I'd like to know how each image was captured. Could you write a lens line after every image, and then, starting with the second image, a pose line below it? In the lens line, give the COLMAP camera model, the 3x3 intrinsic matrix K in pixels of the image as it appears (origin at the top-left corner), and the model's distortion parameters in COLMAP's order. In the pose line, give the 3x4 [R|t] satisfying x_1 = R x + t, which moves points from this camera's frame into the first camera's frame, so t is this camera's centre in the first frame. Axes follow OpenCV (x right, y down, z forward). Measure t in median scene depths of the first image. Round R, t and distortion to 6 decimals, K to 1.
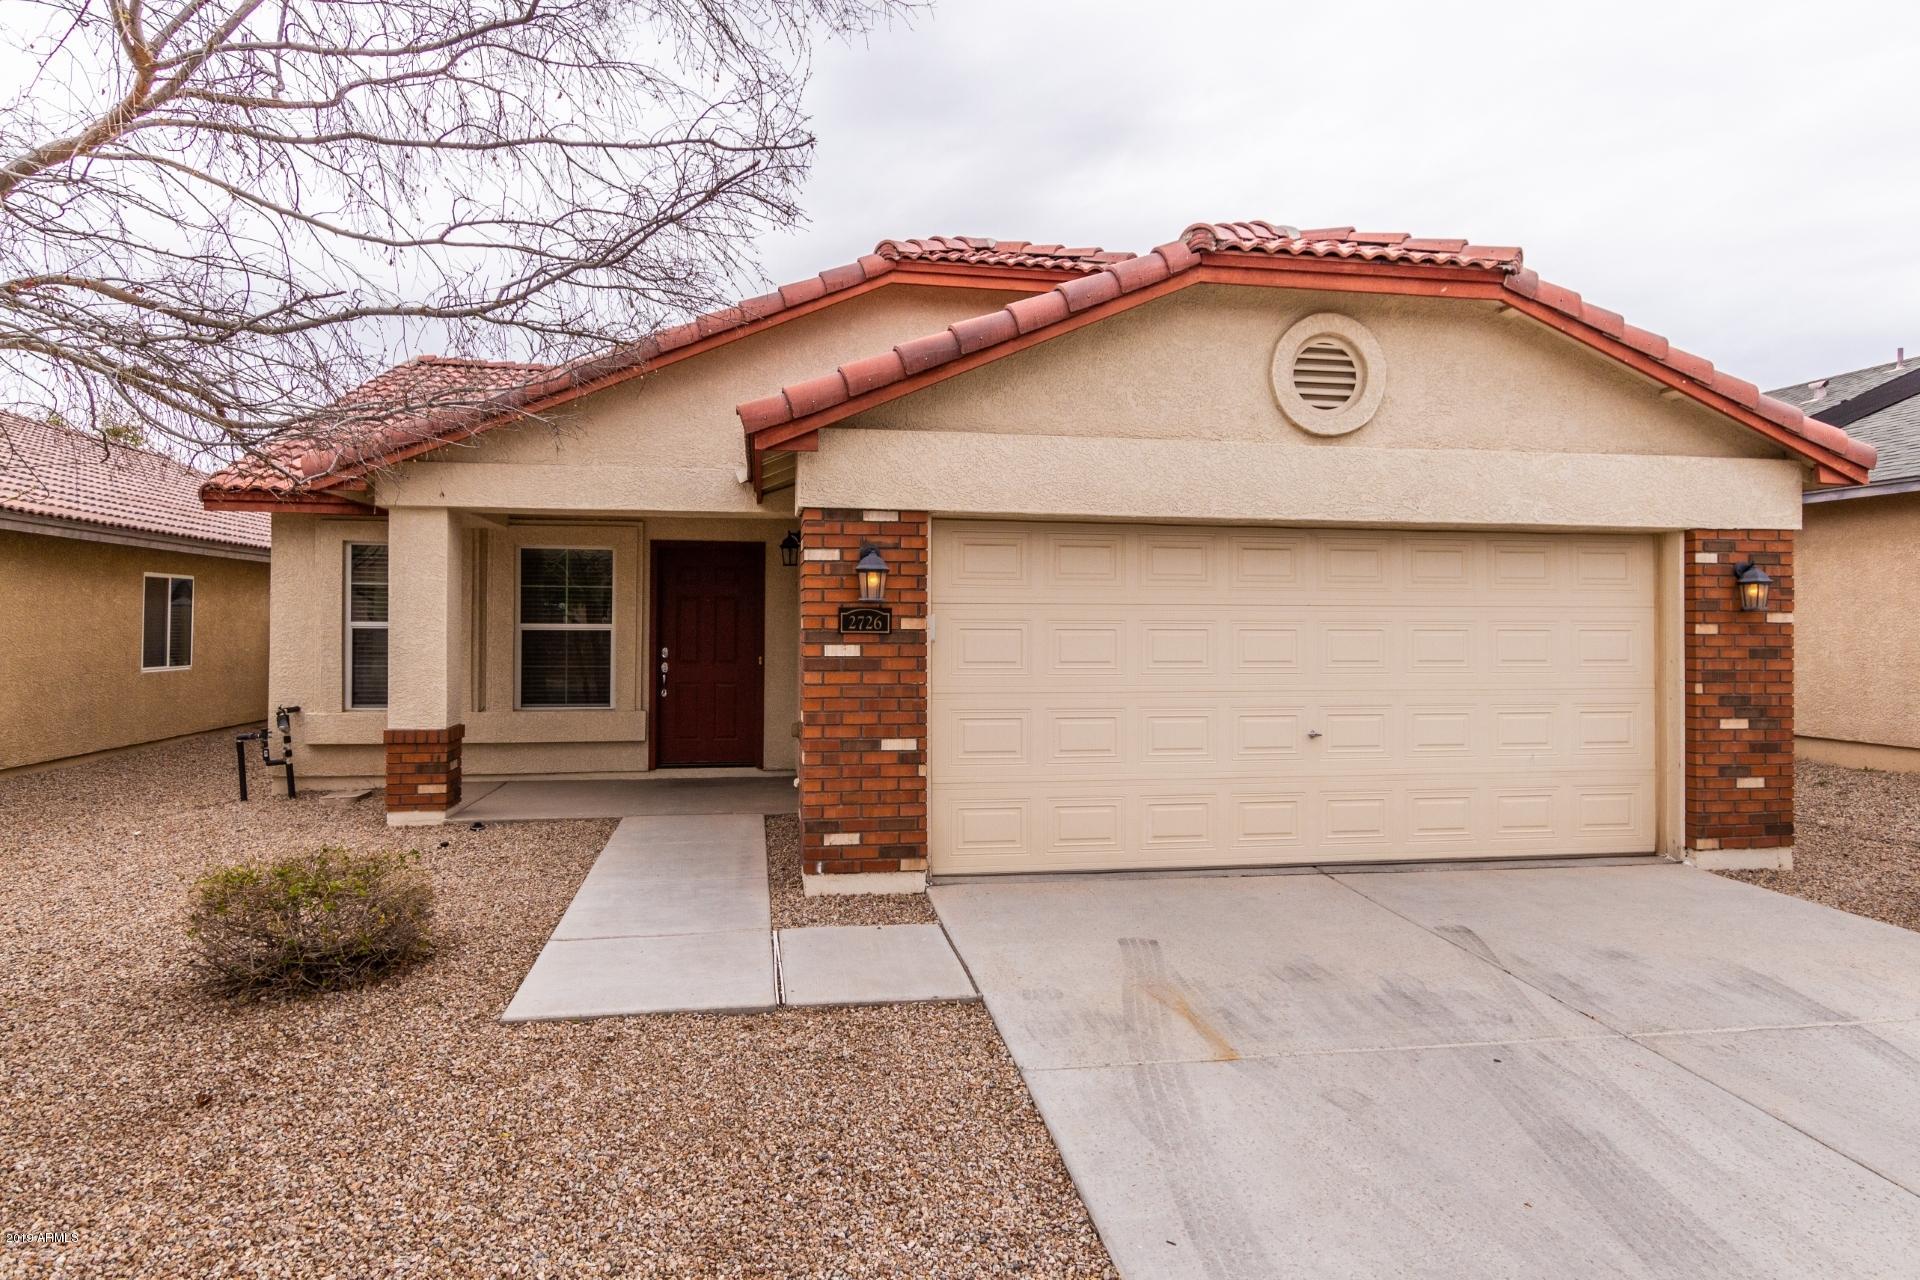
lens RADIAL K [[805.4, 0, 960.0], [0, 805.4, 613.9], [0, 0, 1]] dist [0.009347, -0.000046]
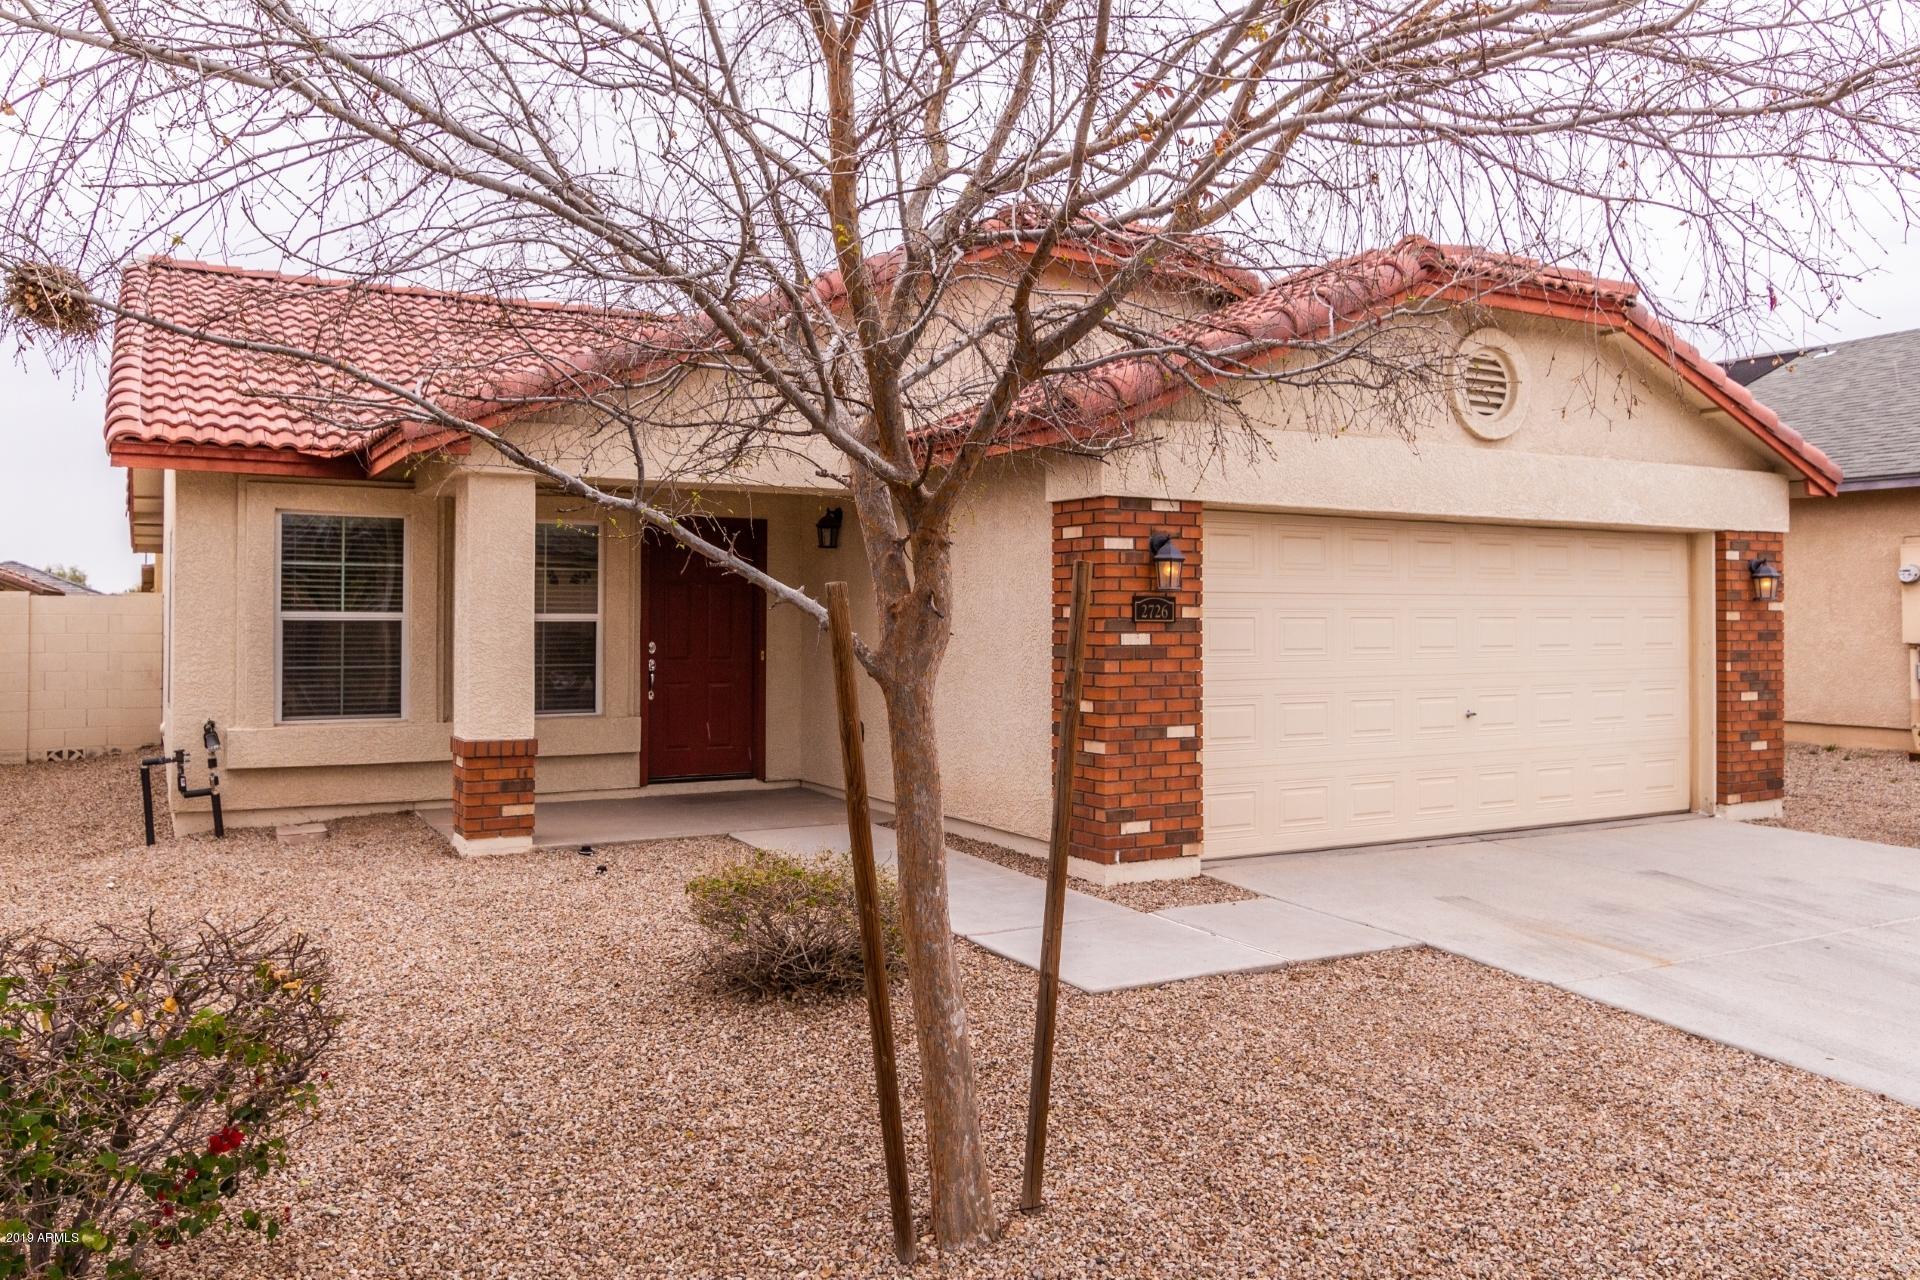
lens RADIAL K [[943.8, 0, 959.6], [0, 943.8, 604.9], [0, 0, 1]] dist [0.002890, 0.000228]
pose [[0.972568, 0.000078, 0.232620, -0.484952], [-0.000716, 0.999996, 0.002657, -0.000160], [-0.232619, -0.002751, 0.972564, -0.069424]]
